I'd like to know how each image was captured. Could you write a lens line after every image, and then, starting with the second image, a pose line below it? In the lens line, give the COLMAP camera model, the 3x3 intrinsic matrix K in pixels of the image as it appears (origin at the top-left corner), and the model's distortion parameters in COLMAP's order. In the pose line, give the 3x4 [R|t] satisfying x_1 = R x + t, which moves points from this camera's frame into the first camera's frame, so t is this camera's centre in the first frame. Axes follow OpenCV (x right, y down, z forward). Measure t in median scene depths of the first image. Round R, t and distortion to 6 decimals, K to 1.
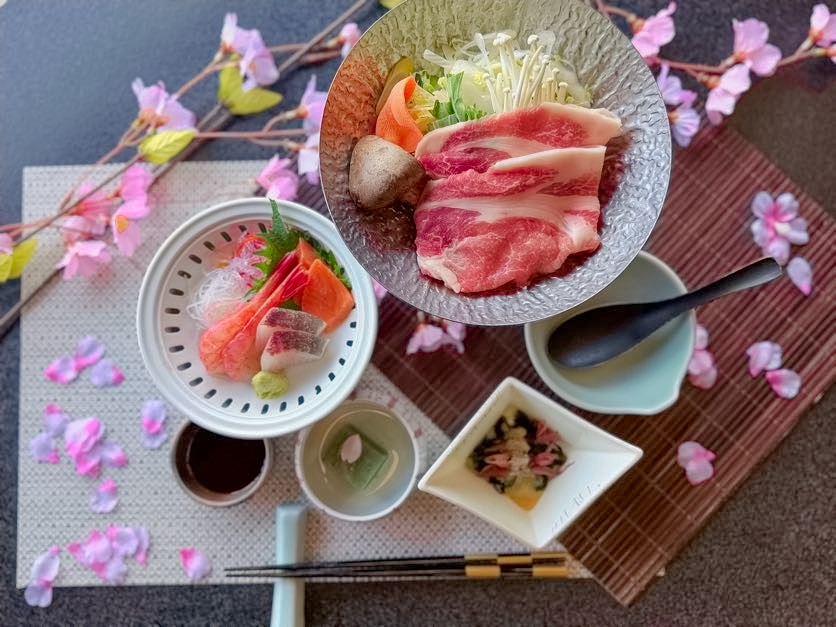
lens RADIAL K [[789.3, 0, 418.0], [0, 789.3, 313.5], [0, 0, 1]] dist [0.200032, -0.536790]
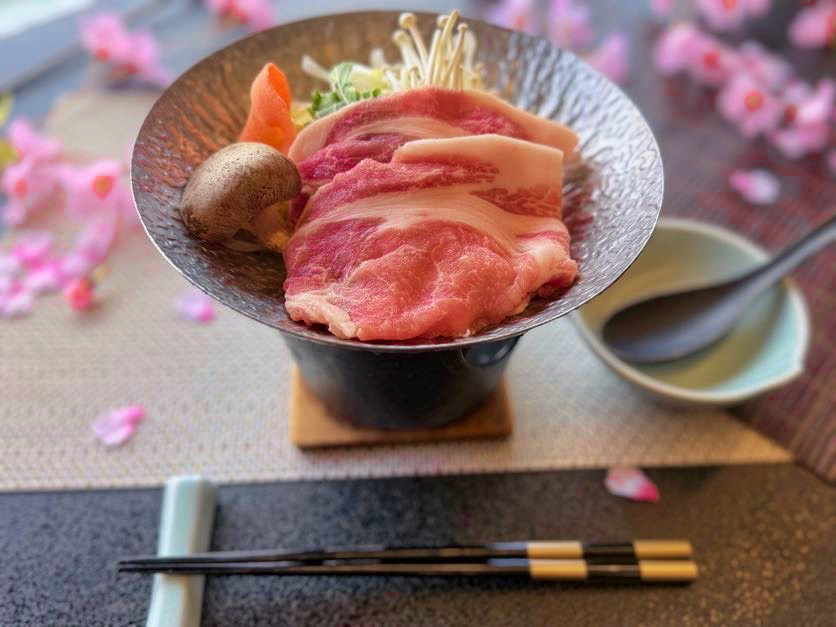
lens RADIAL K [[789.3, 0, 418.0], [0, 789.3, 313.5], [0, 0, 1]] dist [0.200032, -0.536790]
pose [[0.997855, -0.015304, 0.063642, 0.062166], [0.050062, 0.804832, -0.591387, 0.302788], [-0.042171, 0.593305, 0.803872, 0.524554]]
